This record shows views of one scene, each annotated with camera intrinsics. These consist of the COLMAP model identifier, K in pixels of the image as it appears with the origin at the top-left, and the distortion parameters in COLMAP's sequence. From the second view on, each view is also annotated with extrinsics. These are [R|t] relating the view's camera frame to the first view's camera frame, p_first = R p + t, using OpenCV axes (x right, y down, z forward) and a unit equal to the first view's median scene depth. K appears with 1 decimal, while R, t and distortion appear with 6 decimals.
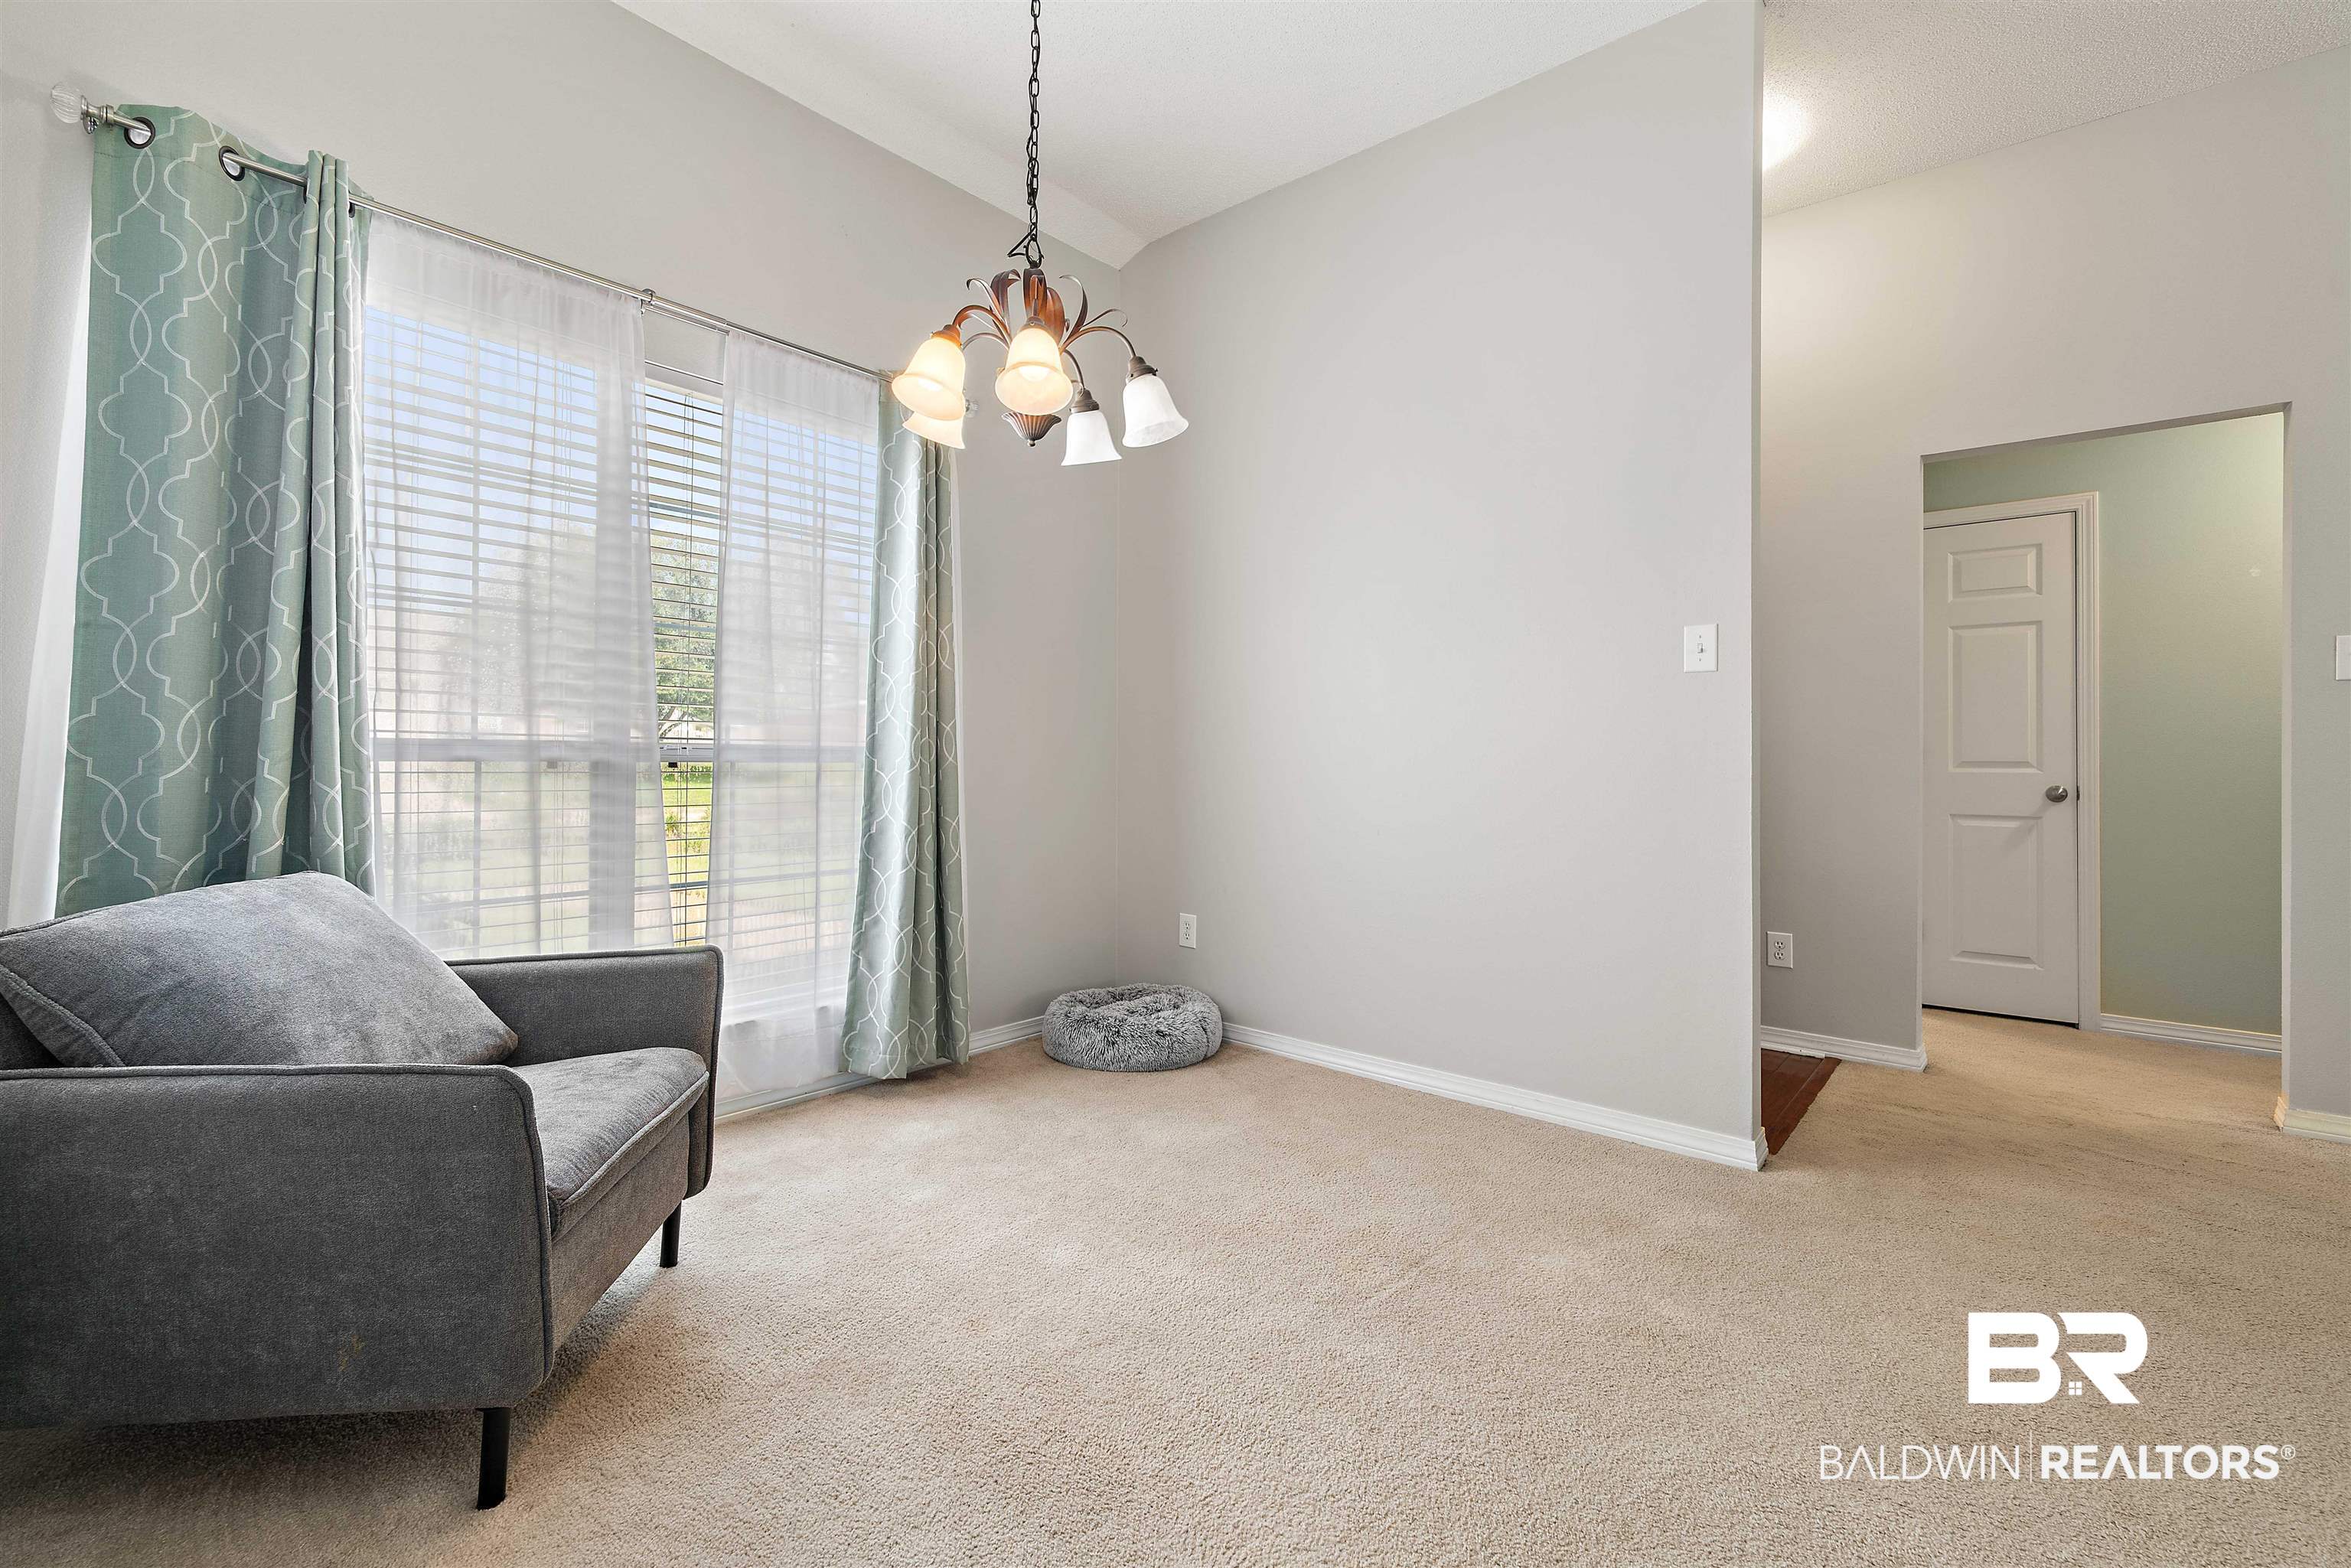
lens RADIAL K [[1015.2, 0, 1170.7], [0, 1015.2, 778.6], [0, 0, 1]] dist [-0.005157, 0.000167]
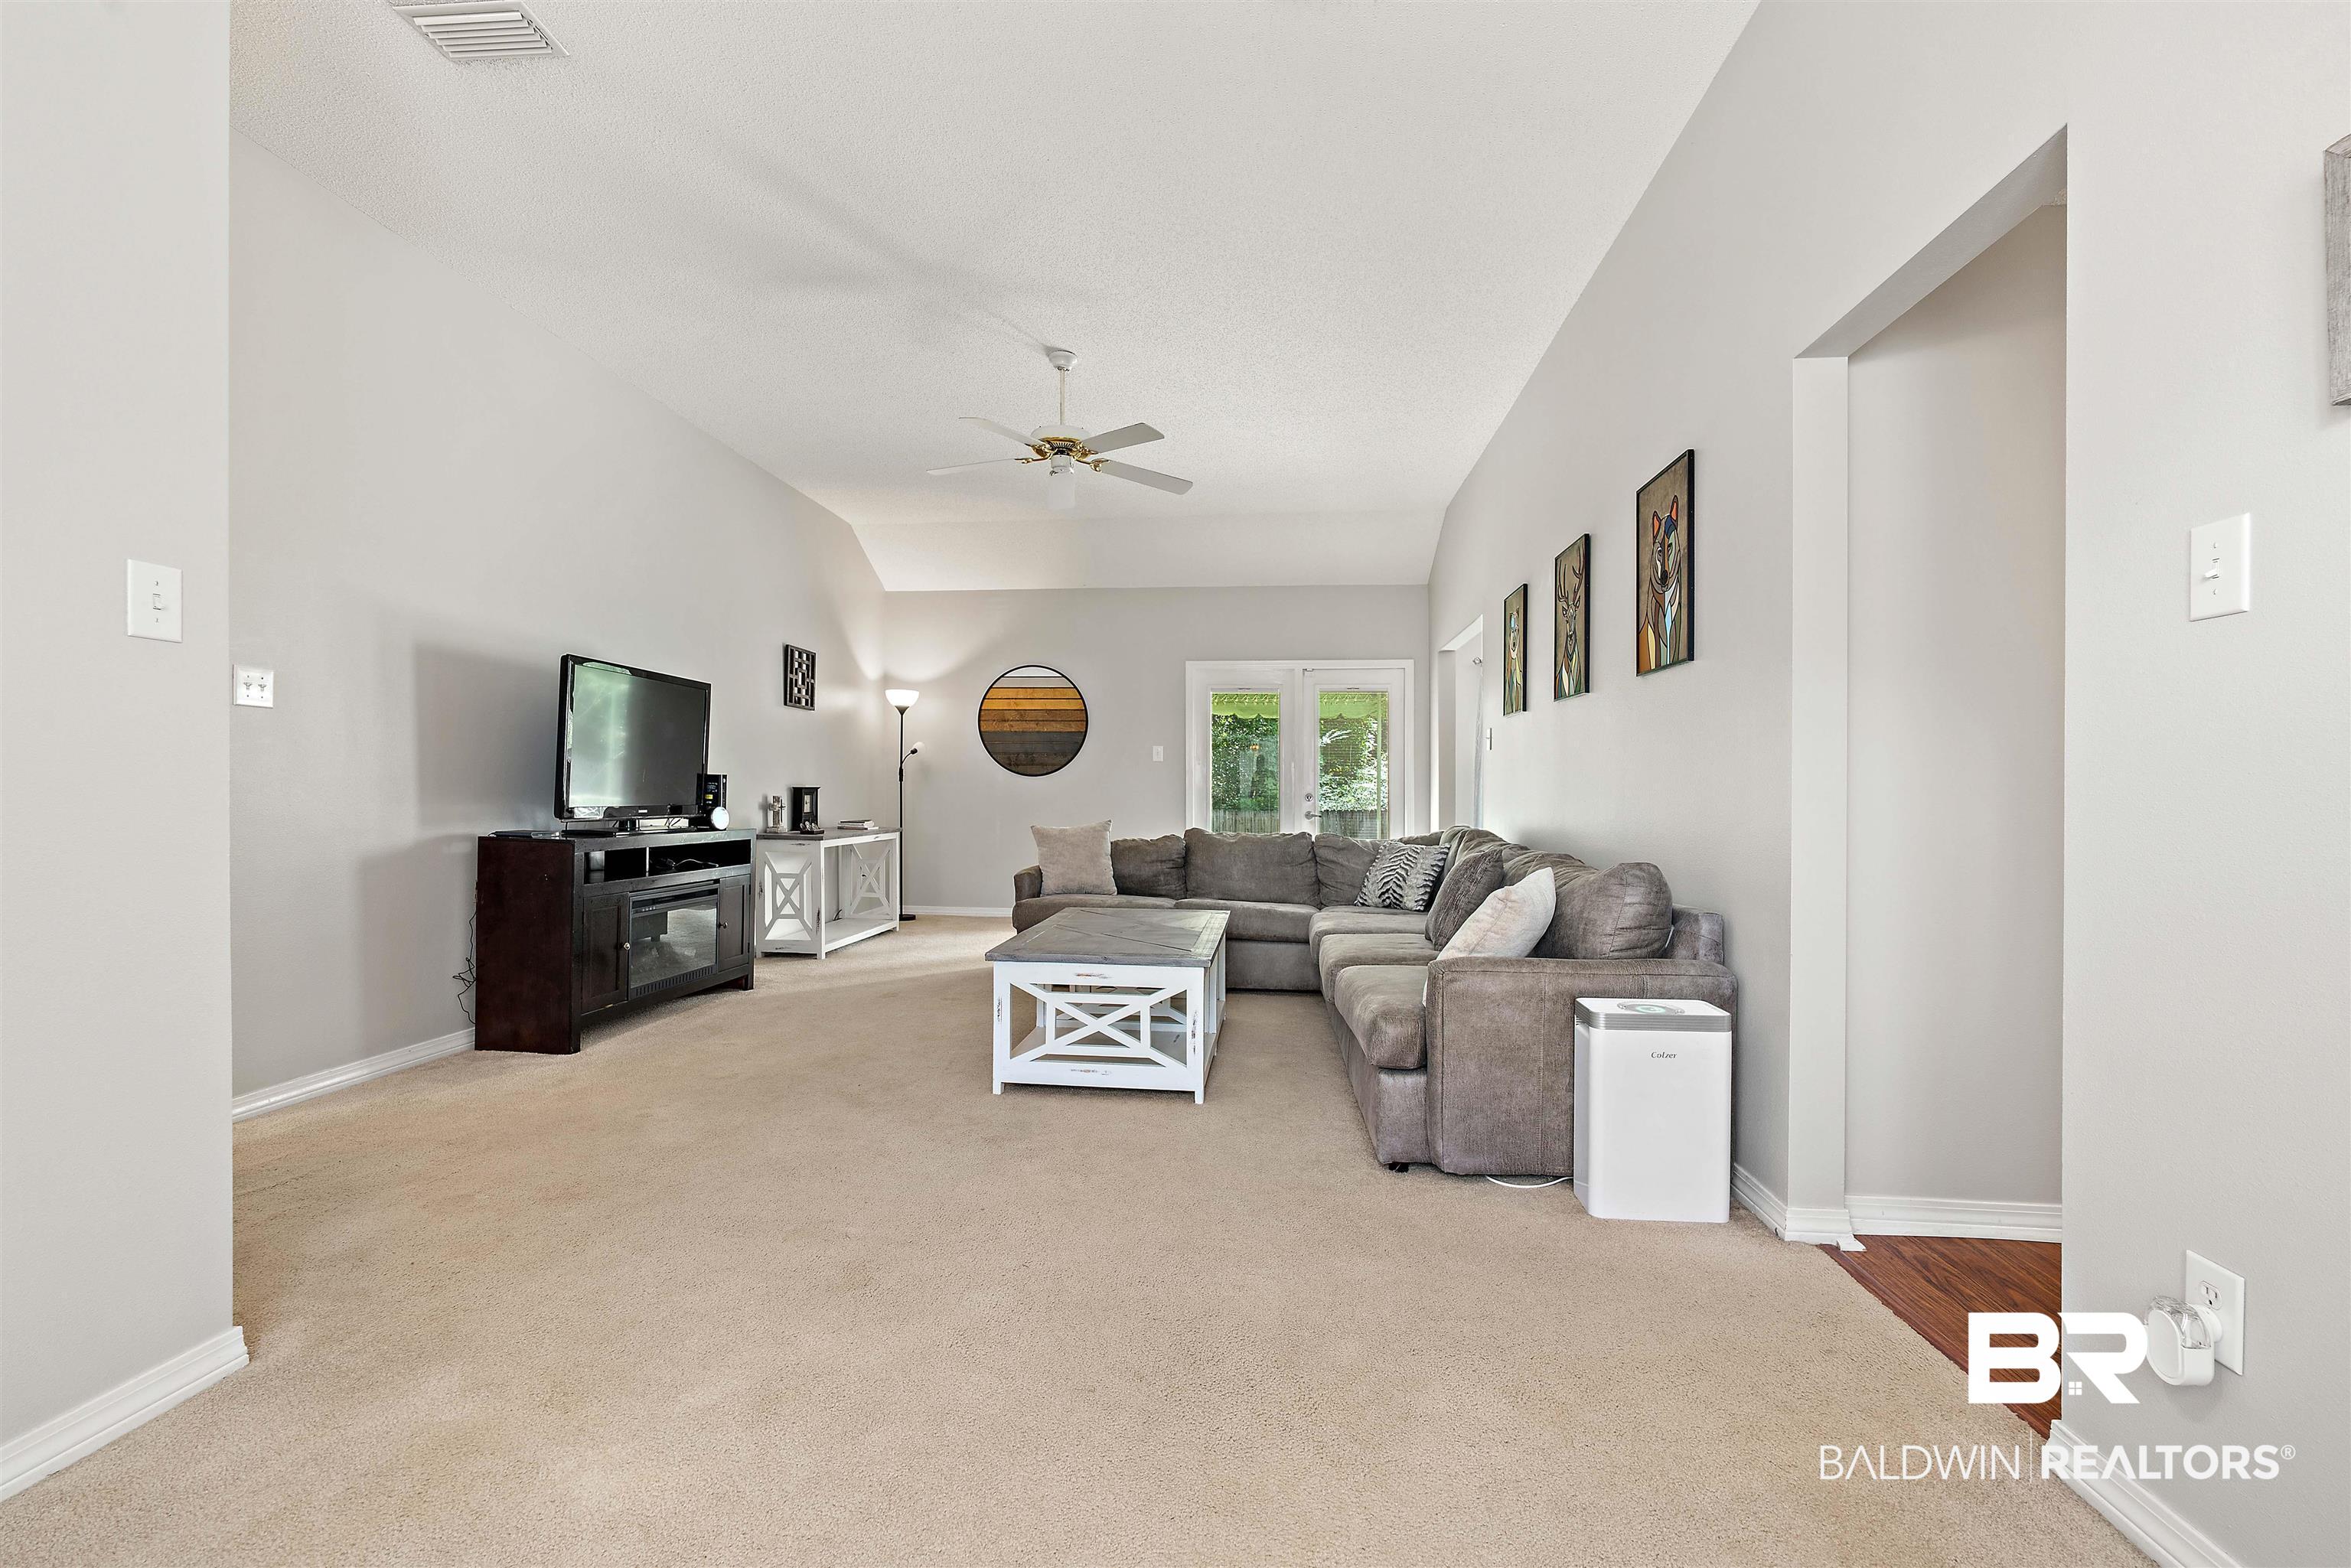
lens RADIAL K [[1015.2, 0, 1168.8], [0, 1015.2, 781.4], [0, 0, 1]] dist [-0.005157, 0.000167]
pose [[-0.573013, -0.010158, 0.819483, -0.357006], [-0.008634, 0.999943, 0.006357, -0.027750], [-0.819500, -0.003433, -0.573068, 0.863199]]
